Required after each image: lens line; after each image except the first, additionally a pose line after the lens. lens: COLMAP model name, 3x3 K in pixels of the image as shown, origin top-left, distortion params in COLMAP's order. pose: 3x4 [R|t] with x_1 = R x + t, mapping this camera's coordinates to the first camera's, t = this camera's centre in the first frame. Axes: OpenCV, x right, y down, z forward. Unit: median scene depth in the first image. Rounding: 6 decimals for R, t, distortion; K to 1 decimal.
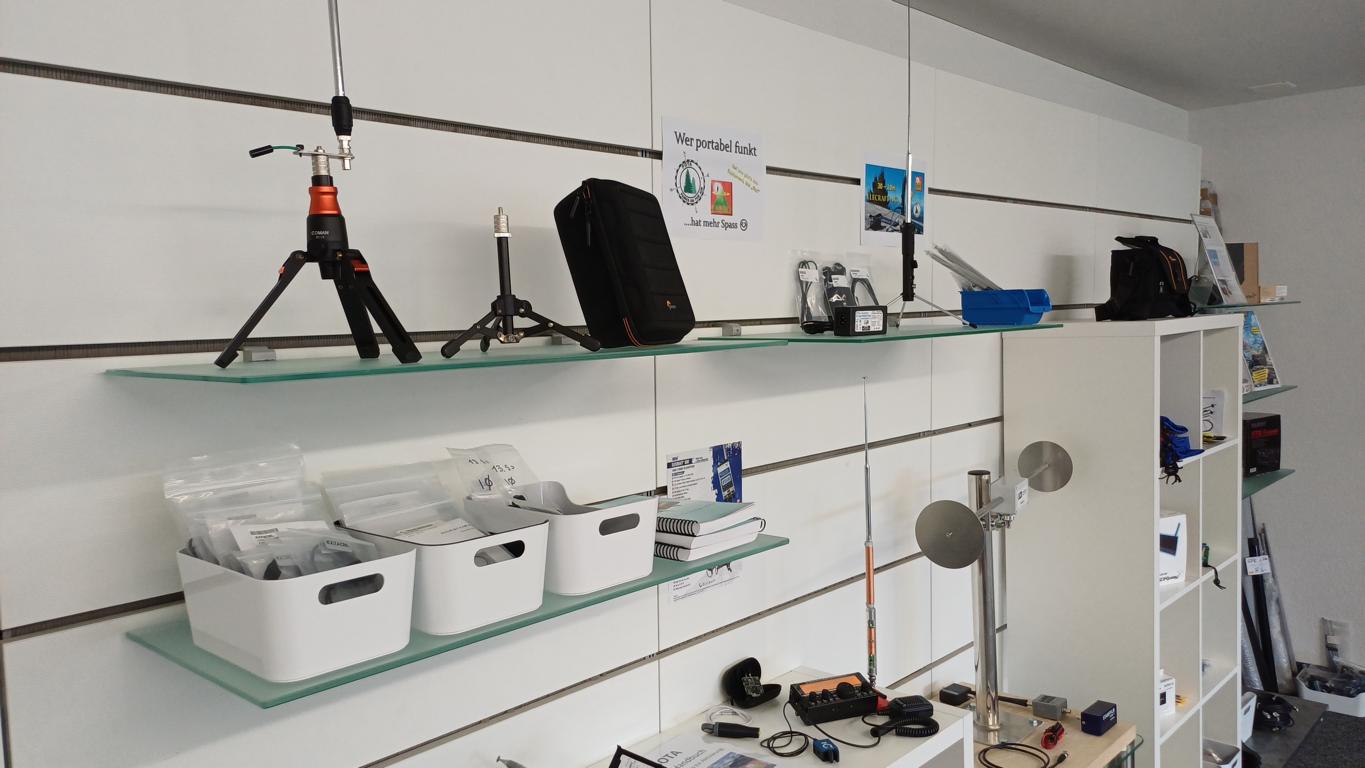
lens RADIAL K [[1029.1, 0, 663.9], [0, 1029.1, 384.4], [0, 0, 1]] dist [0.005331, 0.001490]
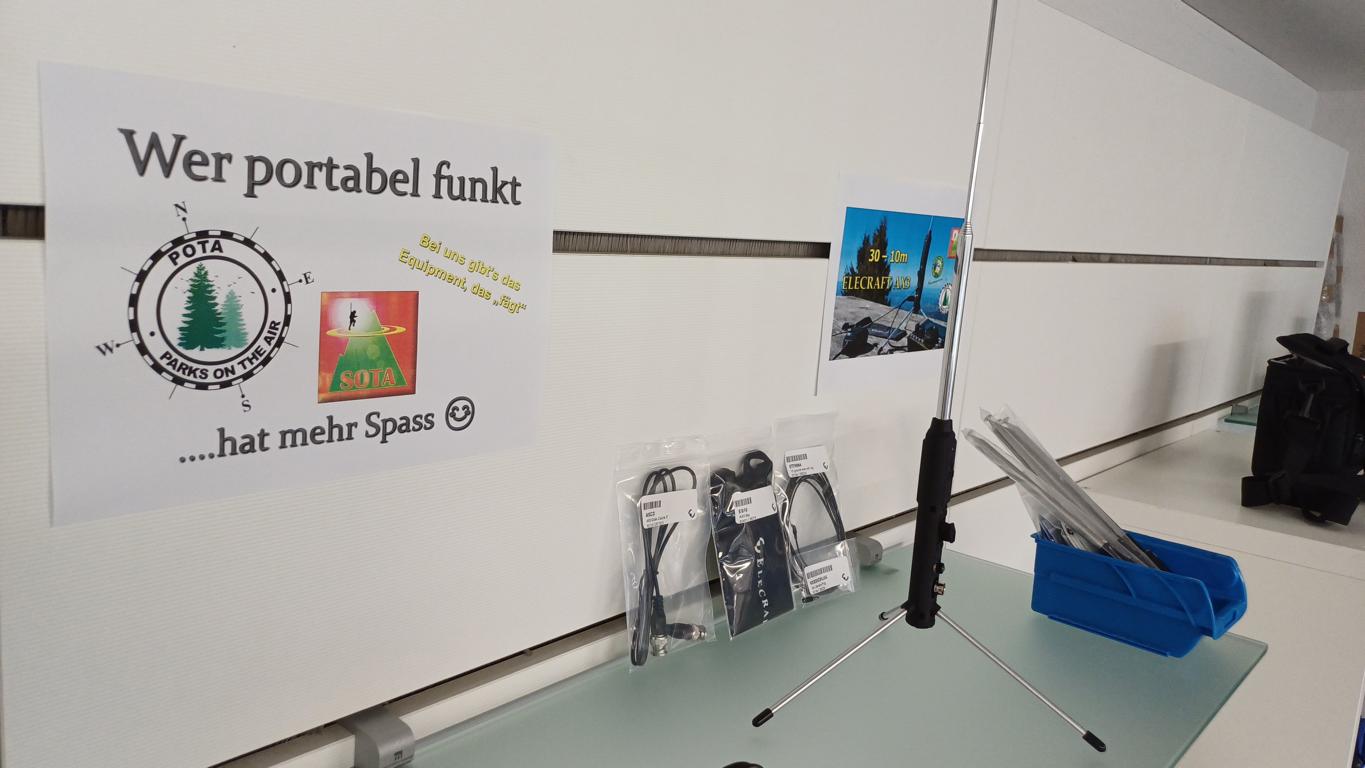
lens RADIAL K [[997.4, 0, 677.0], [0, 997.4, 387.4], [0, 0, 1]] dist [0.008236, 0.004735]
pose [[0.995707, 0.082453, 0.042057, 0.124244], [-0.085884, 0.992444, 0.087627, -0.184257], [-0.034514, -0.090863, 0.995265, 0.632306]]
